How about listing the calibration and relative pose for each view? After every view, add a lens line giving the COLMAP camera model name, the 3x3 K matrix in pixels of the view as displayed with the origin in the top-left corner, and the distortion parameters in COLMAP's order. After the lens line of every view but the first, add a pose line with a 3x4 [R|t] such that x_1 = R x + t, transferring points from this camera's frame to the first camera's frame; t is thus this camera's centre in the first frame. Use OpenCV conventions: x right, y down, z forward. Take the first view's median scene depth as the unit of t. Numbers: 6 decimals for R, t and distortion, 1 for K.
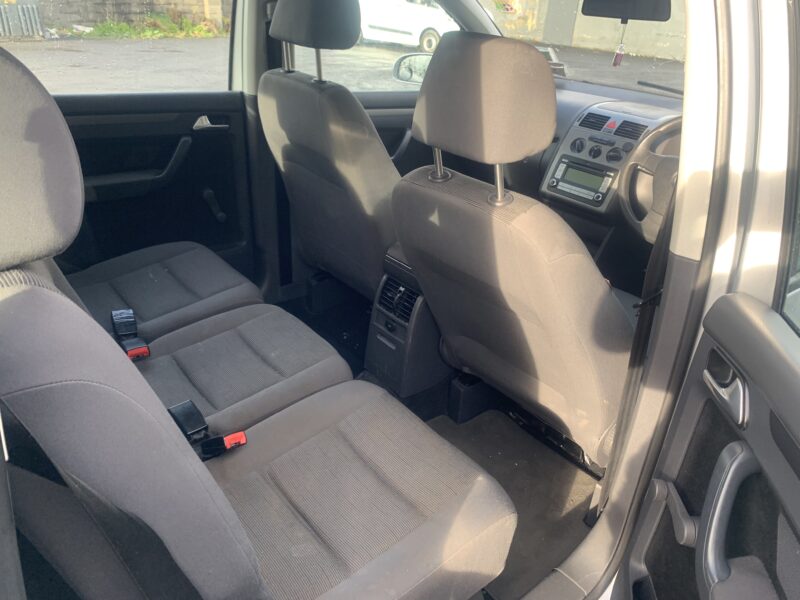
lens RADIAL K [[607.3, 0, 400.0], [0, 607.3, 300.0], [0, 0, 1]] dist [0.010450, -0.002449]
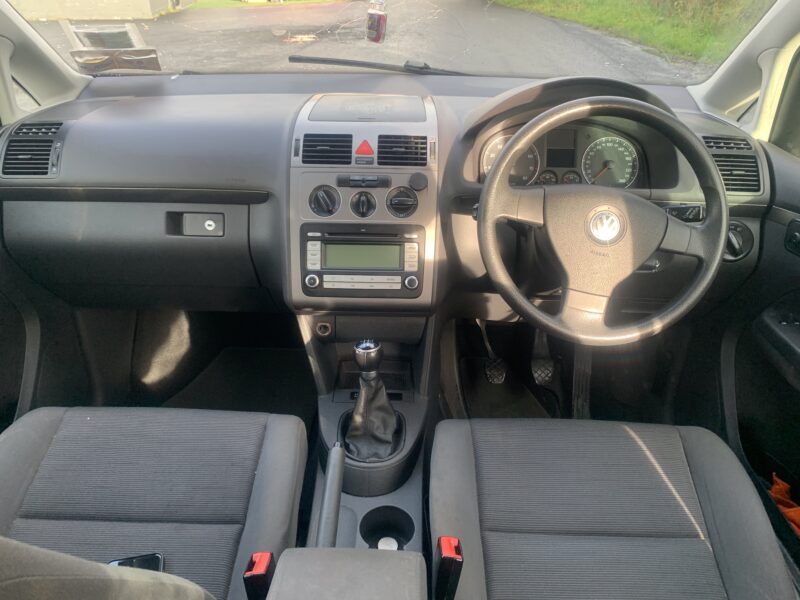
lens RADIAL K [[607.3, 0, 400.0], [0, 607.3, 300.0], [0, 0, 1]] dist [0.010450, -0.002449]
pose [[0.670524, -0.422309, 0.609960, -0.022937], [0.382331, 0.901289, 0.203719, -0.261003], [-0.635783, 0.096608, 0.765798, 0.565445]]
